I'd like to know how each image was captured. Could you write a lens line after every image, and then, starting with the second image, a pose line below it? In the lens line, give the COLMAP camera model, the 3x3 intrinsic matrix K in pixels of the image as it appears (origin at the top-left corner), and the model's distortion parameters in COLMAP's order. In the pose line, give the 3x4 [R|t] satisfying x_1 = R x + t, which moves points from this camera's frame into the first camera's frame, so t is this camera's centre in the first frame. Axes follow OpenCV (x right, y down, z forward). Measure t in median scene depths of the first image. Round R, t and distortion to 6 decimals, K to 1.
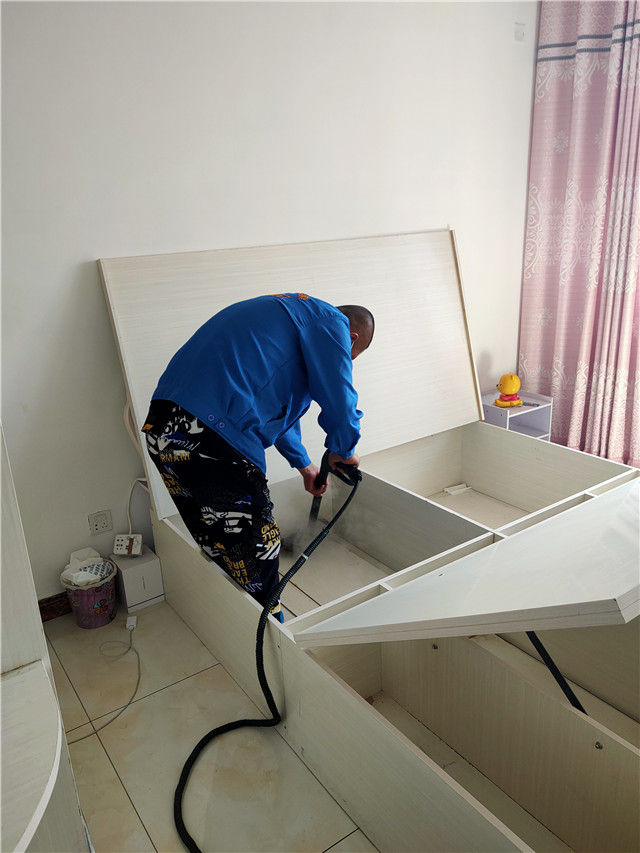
lens RADIAL K [[654.7, 0, 320.0], [0, 654.7, 426.5], [0, 0, 1]] dist [-0.004088, 0.004009]
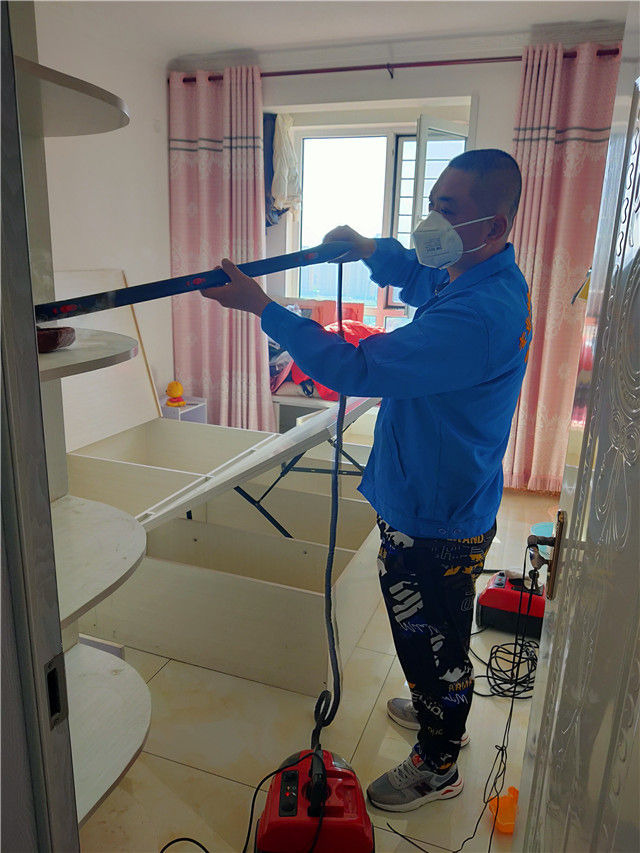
lens RADIAL K [[654.7, 0, 320.0], [0, 654.7, 426.5], [0, 0, 1]] dist [-0.004088, 0.004009]
pose [[0.823105, -0.083351, 0.561739, -0.218249], [0.115812, 0.993020, -0.022354, 0.073534], [-0.555955, 0.083455, 0.827012, -0.236744]]
